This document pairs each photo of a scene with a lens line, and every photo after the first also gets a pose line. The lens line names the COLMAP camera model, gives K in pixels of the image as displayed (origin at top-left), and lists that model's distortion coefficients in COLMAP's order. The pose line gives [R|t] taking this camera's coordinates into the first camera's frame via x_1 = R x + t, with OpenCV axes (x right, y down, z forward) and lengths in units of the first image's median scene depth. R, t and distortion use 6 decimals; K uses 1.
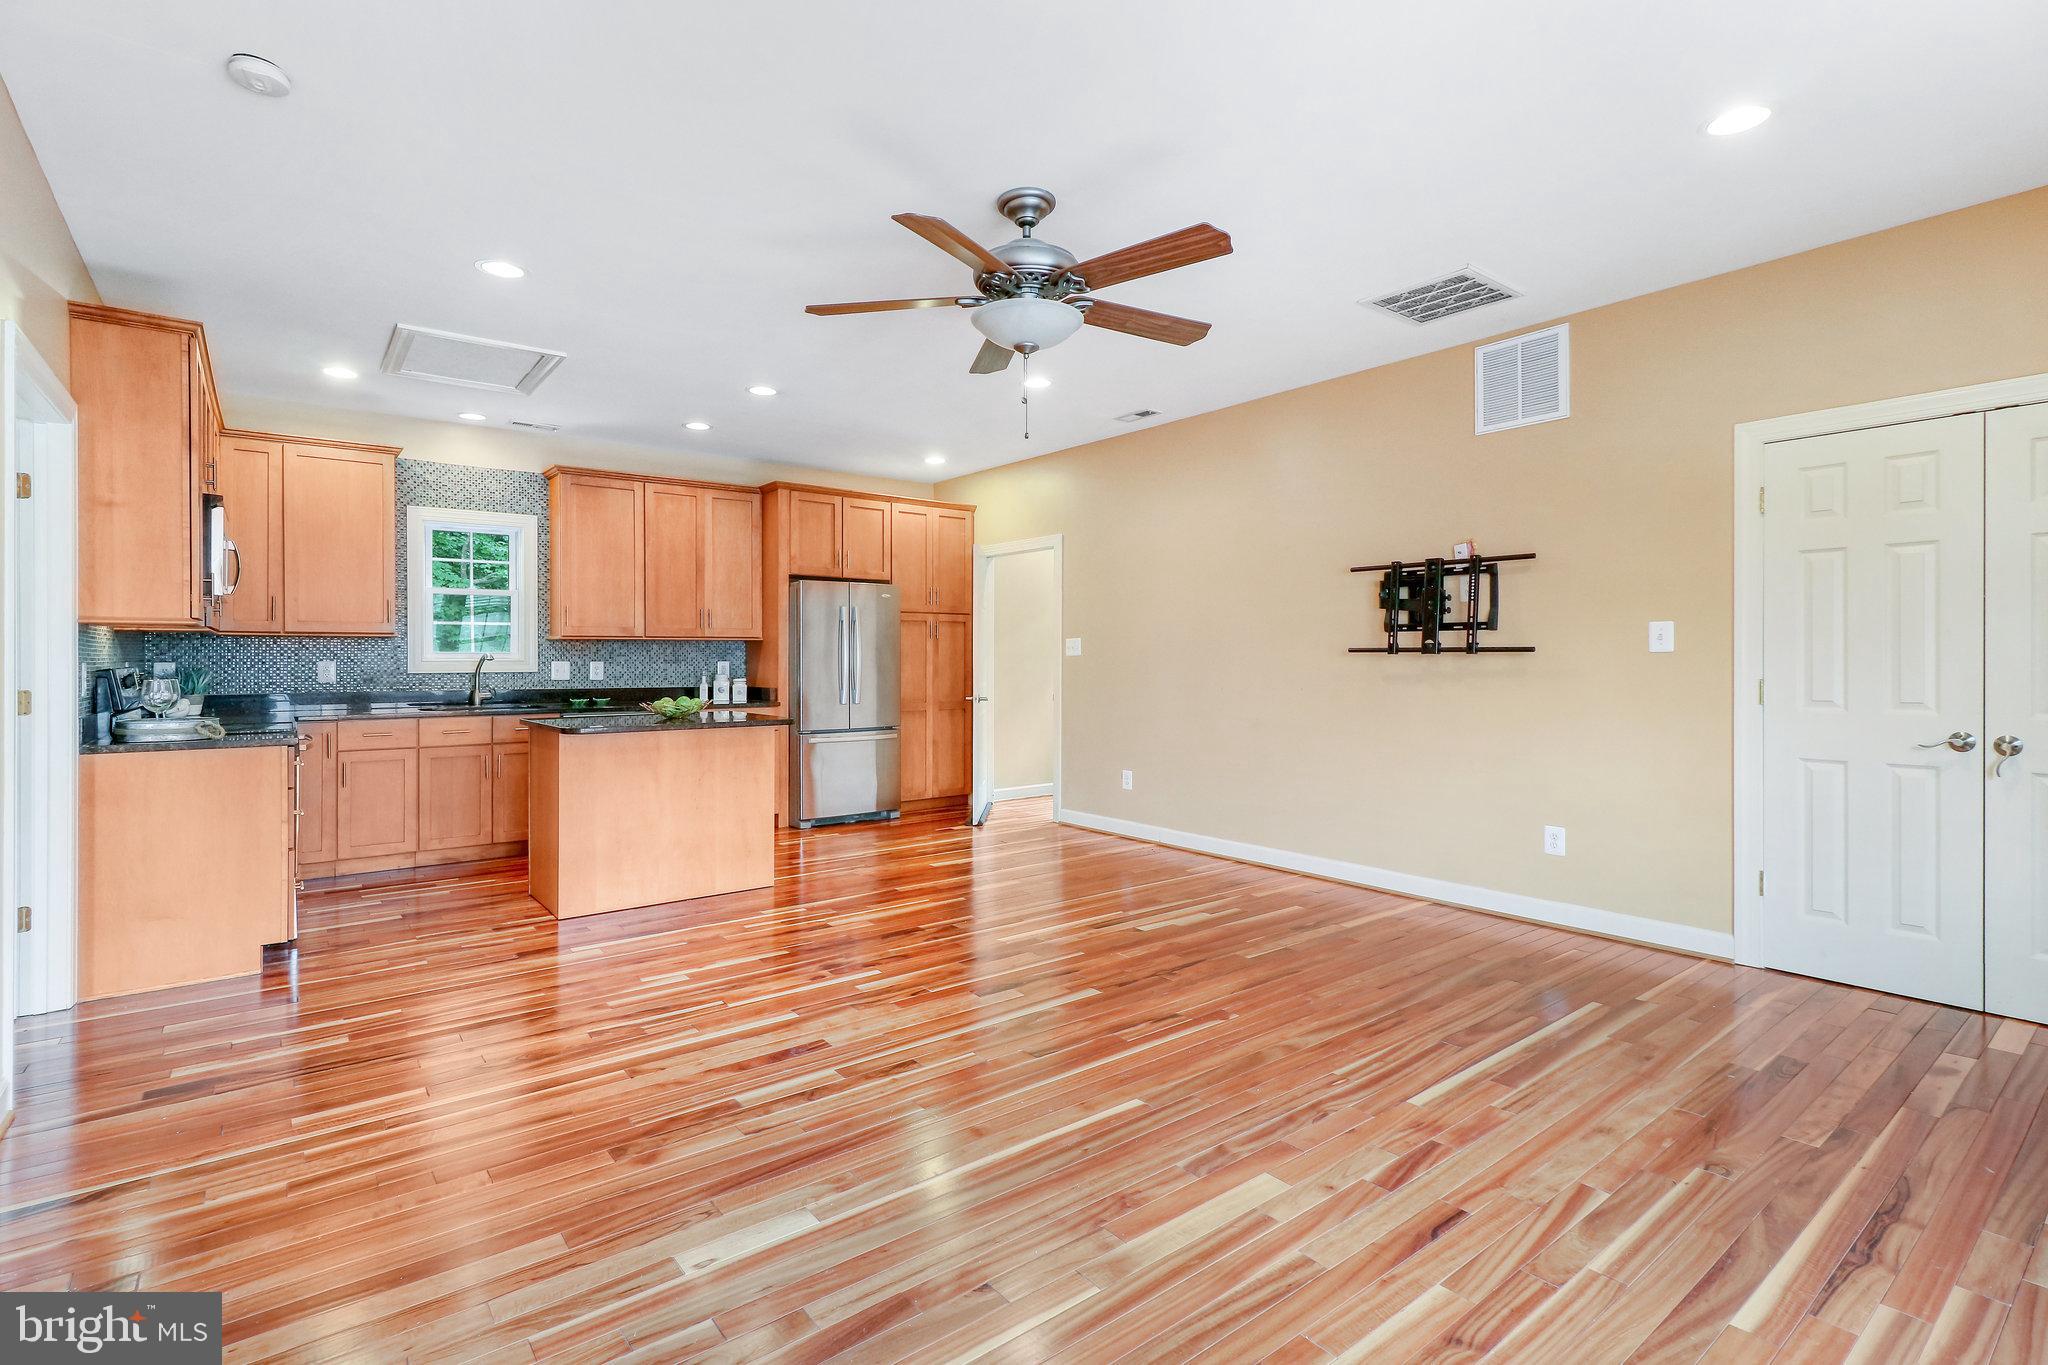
lens RADIAL K [[954.7, 0, 1020.7], [0, 954.7, 657.9], [0, 0, 1]] dist [0.001839, -0.001360]
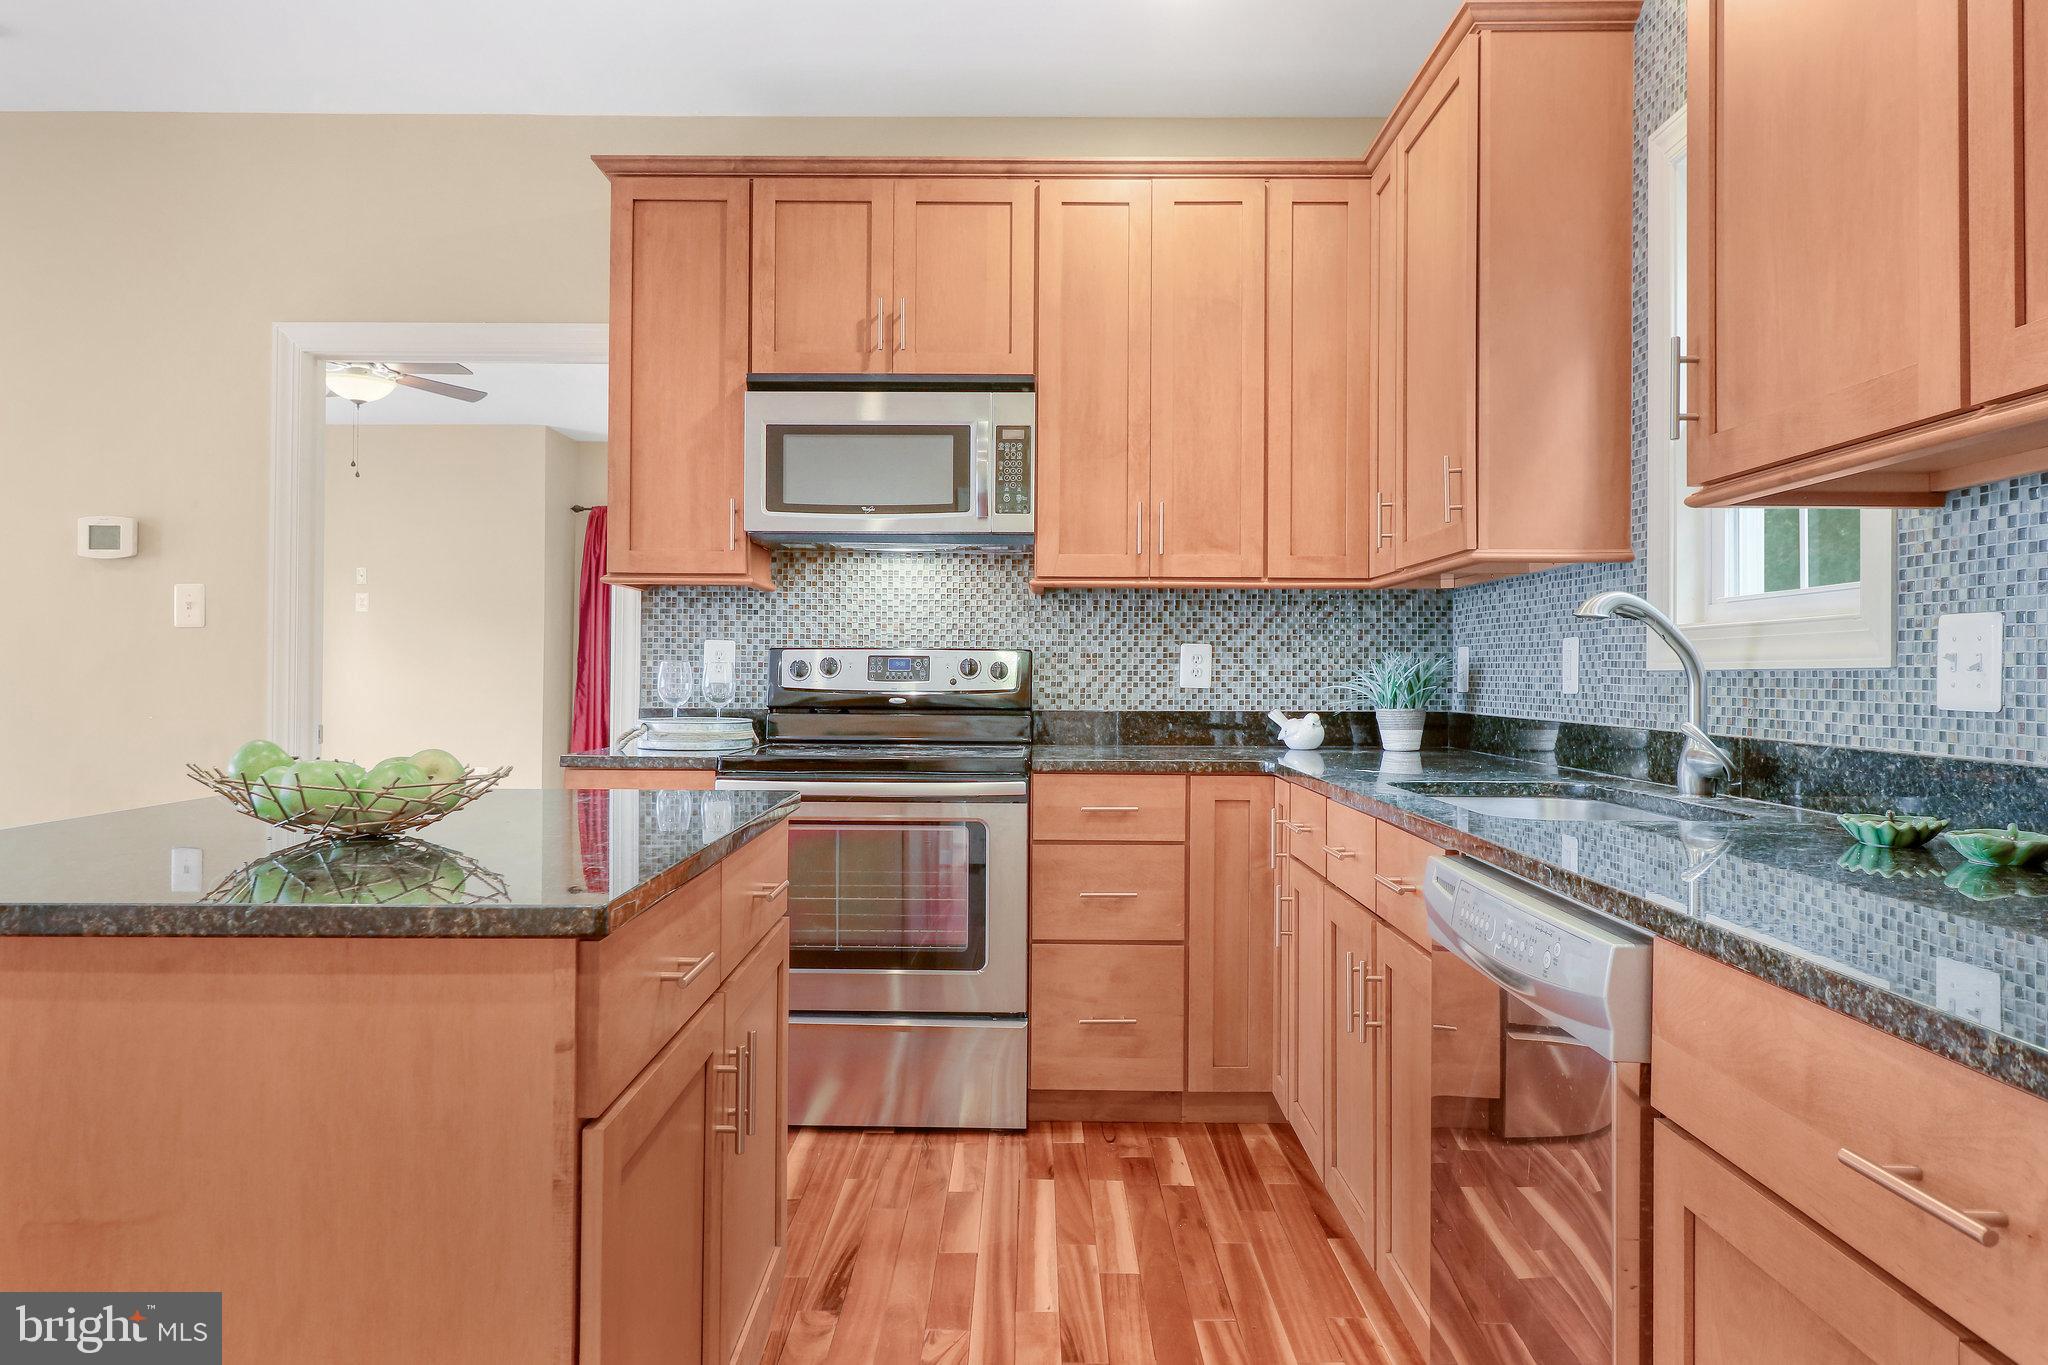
lens RADIAL K [[1327.2, 0, 1010.8], [0, 1327.2, 664.5], [0, 0, 1]] dist [0.008492, -0.001188]
pose [[-0.629414, -0.010658, -0.776997, -0.164718], [-0.006997, 0.999943, -0.008049, 0.017740], [0.777038, 0.000370, -0.629453, 1.055432]]
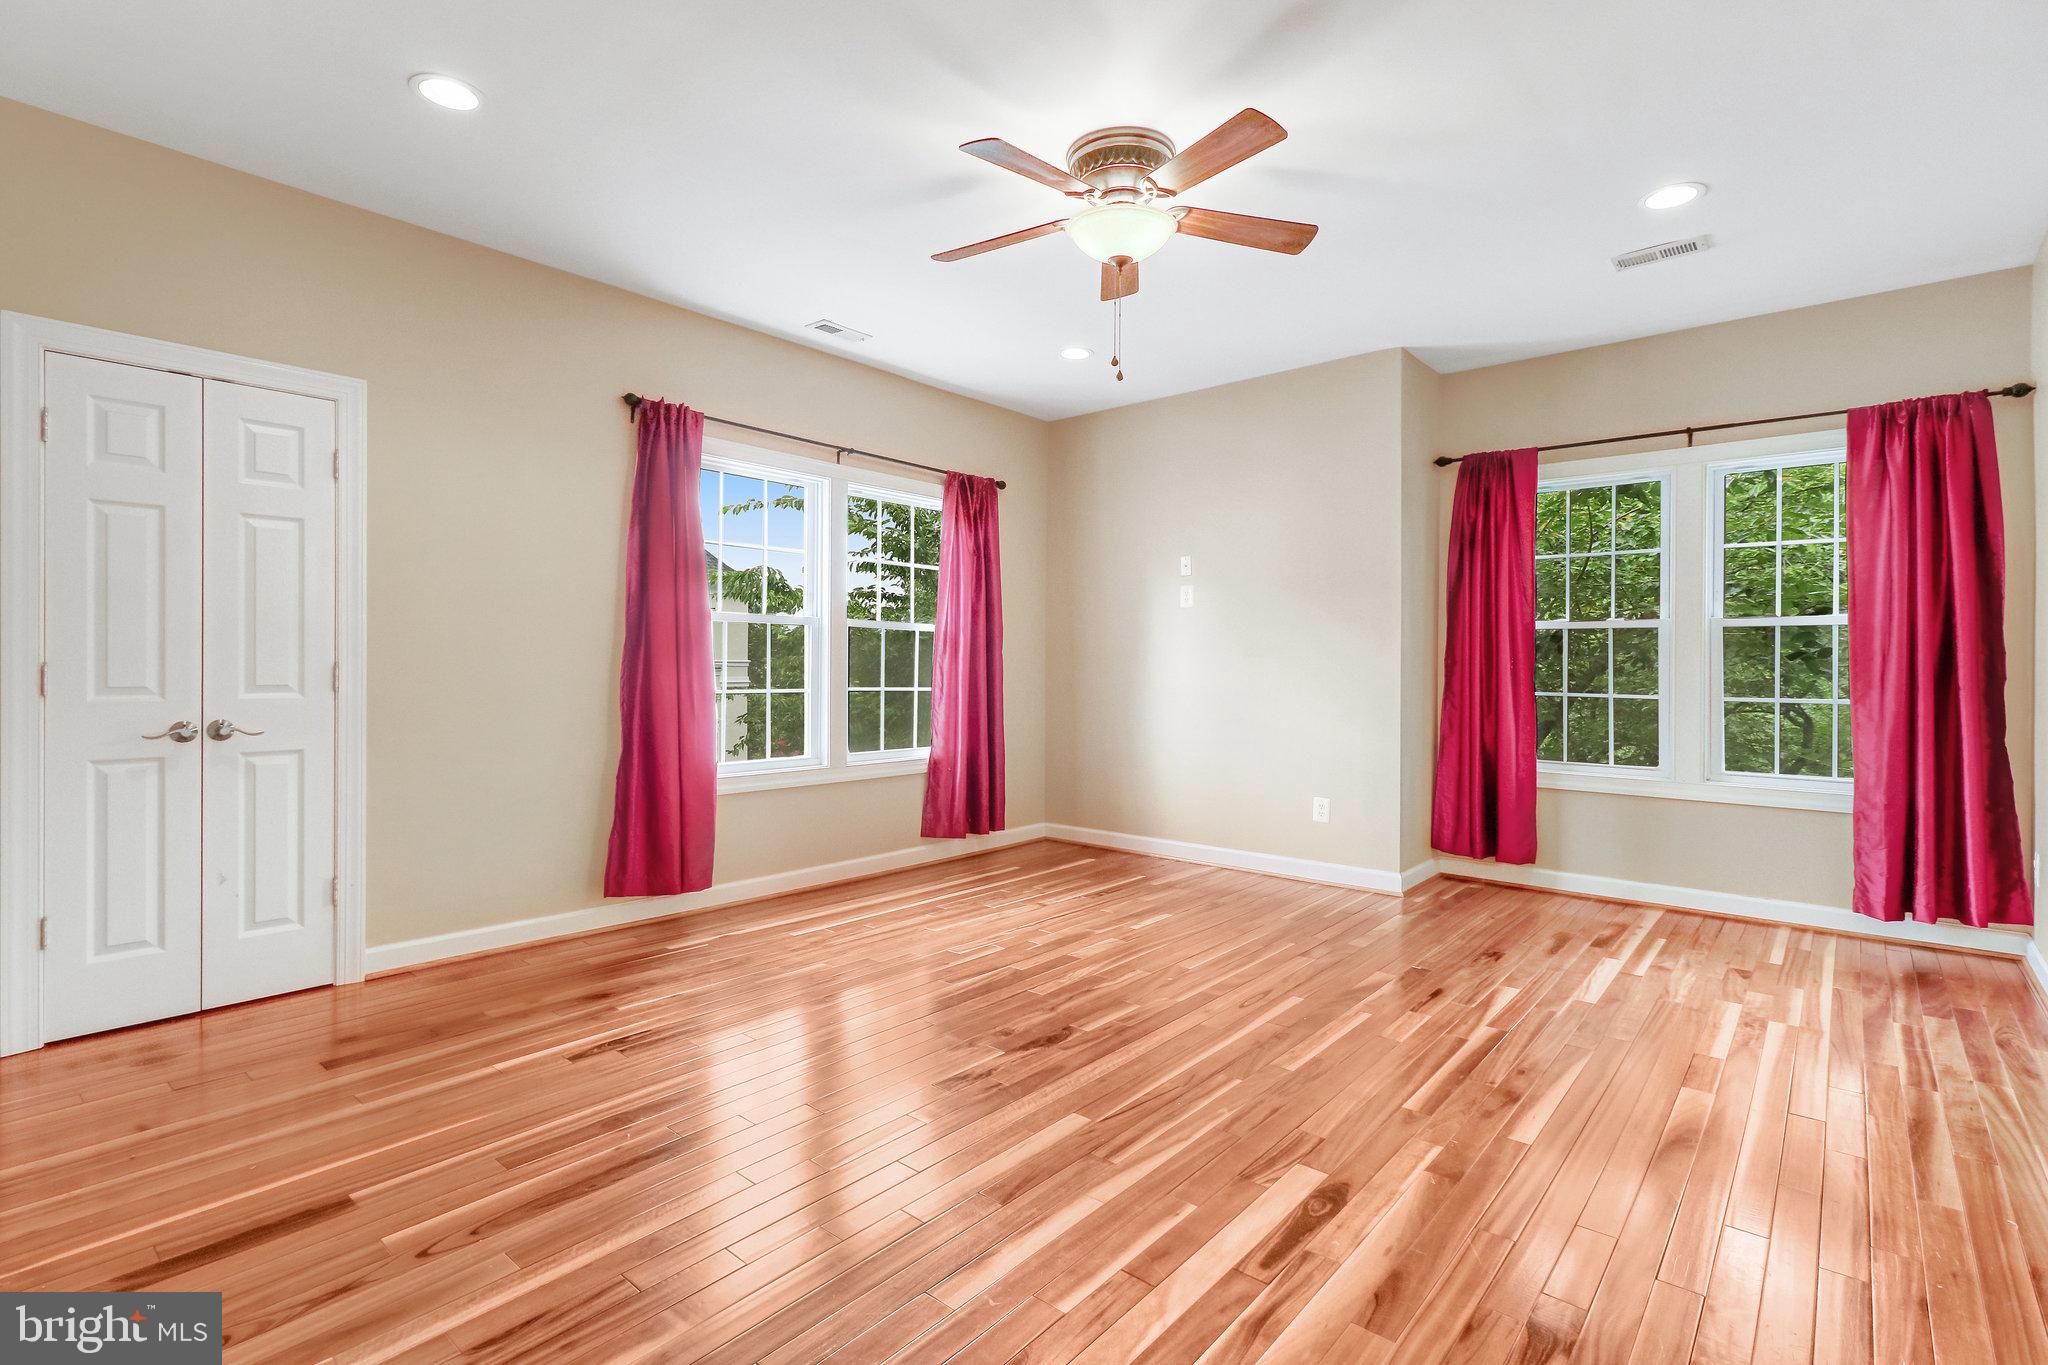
lens RADIAL K [[954.7, 0, 1016.0], [0, 954.7, 669.0], [0, 0, 1]] dist [0.001839, -0.001360]
pose [[-0.983390, -0.005156, -0.181432, -0.340983], [-0.004151, 0.999974, -0.005920, 0.017813], [0.181458, -0.005068, -0.983386, 0.758575]]
